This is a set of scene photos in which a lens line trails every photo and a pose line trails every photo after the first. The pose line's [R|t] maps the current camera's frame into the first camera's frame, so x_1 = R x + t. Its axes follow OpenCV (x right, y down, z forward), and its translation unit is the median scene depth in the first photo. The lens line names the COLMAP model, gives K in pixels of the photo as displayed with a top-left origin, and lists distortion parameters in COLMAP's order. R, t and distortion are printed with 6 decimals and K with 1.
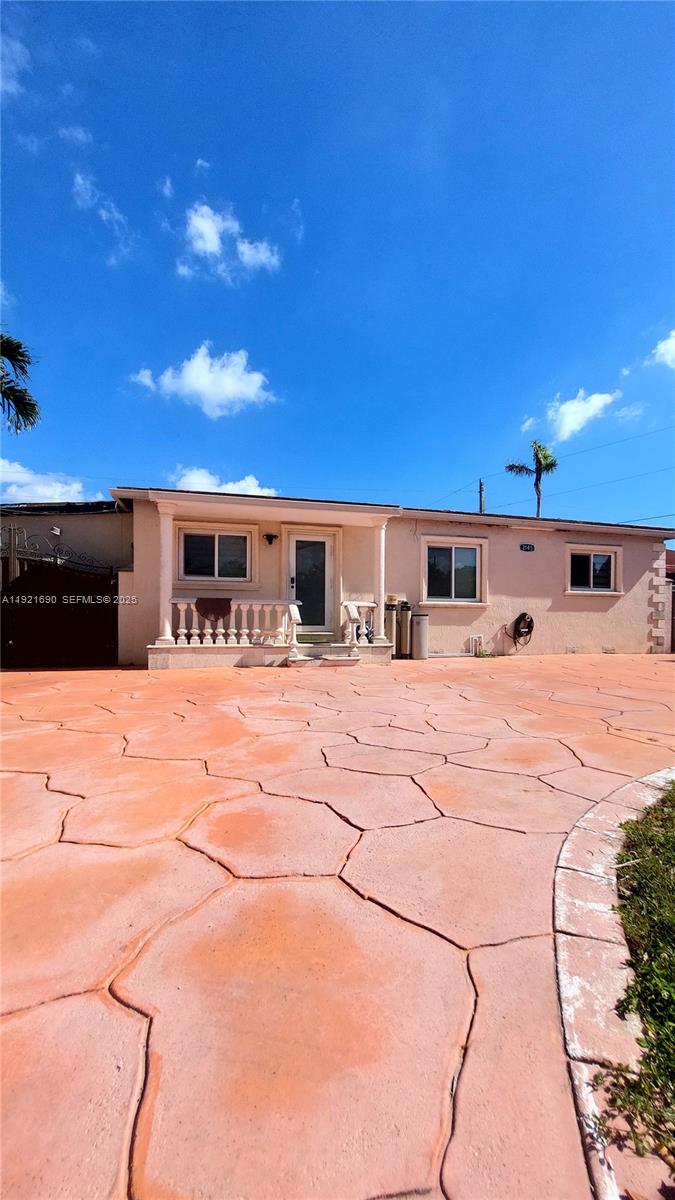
lens RADIAL K [[480.7, 0, 348.9], [0, 480.7, 608.2], [0, 0, 1]] dist [-0.017352, 0.000059]
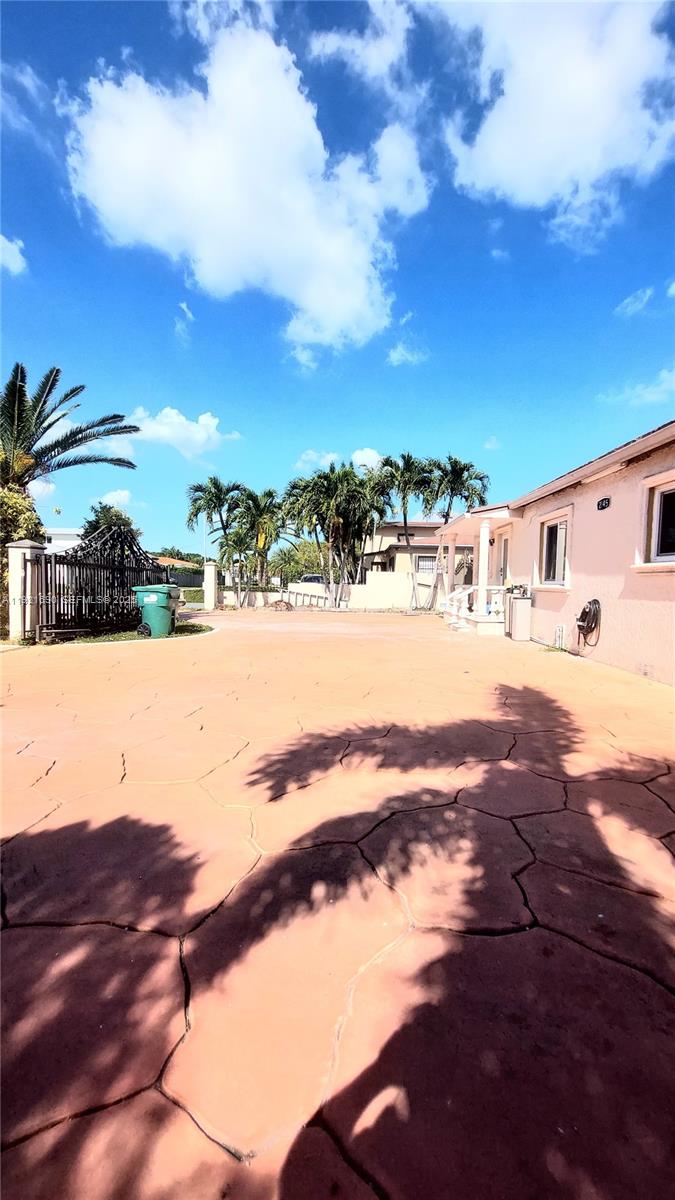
lens RADIAL K [[480.7, 0, 348.9], [0, 480.7, 608.2], [0, 0, 1]] dist [-0.017352, 0.000059]
pose [[-0.285048, 0.035219, -0.957866, 1.279651], [-0.024614, 0.998726, 0.044047, -0.000541], [0.958197, 0.036132, -0.283818, 0.971422]]
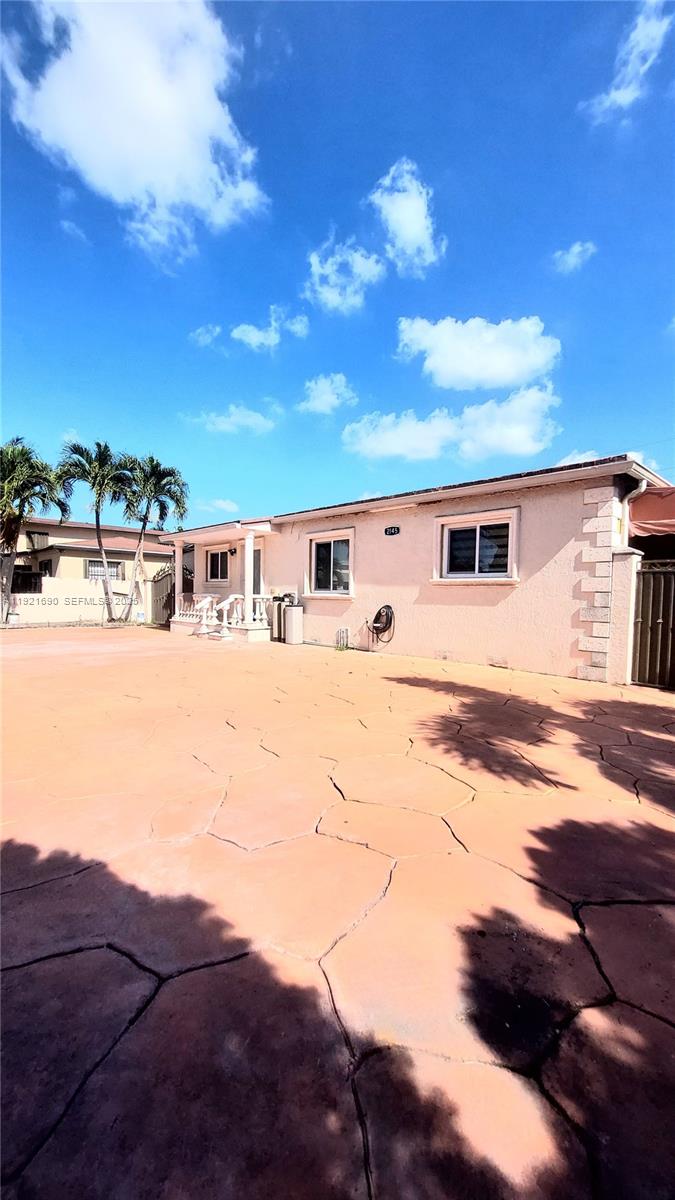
lens RADIAL K [[480.7, 0, 348.9], [0, 480.7, 608.2], [0, 0, 1]] dist [-0.017352, 0.000059]
pose [[0.490196, 0.018251, -0.871421, 1.247491], [-0.009694, 0.999833, 0.015488, 0.001254], [0.871558, 0.000856, 0.490291, 0.574237]]
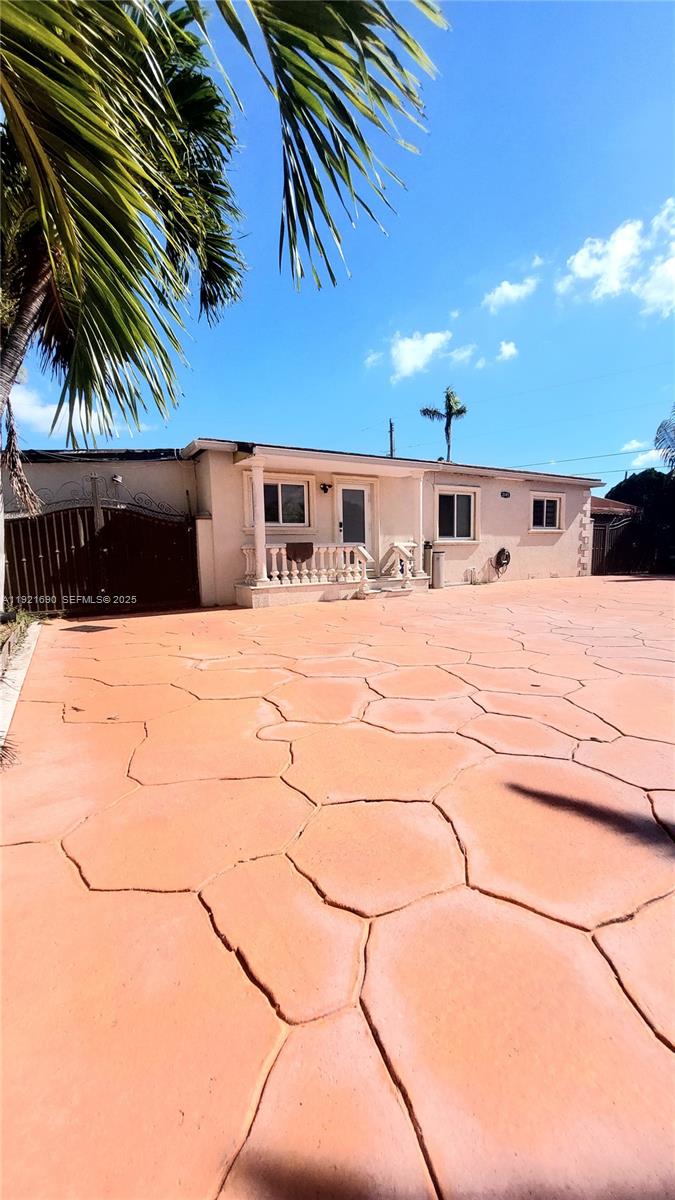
lens RADIAL K [[480.7, 0, 348.9], [0, 480.7, 608.2], [0, 0, 1]] dist [-0.017352, 0.000059]
pose [[0.961750, -0.060076, 0.267258, -0.415848], [0.023333, 0.990075, 0.138590, -0.019619], [-0.272931, -0.127054, 0.953607, -0.120904]]
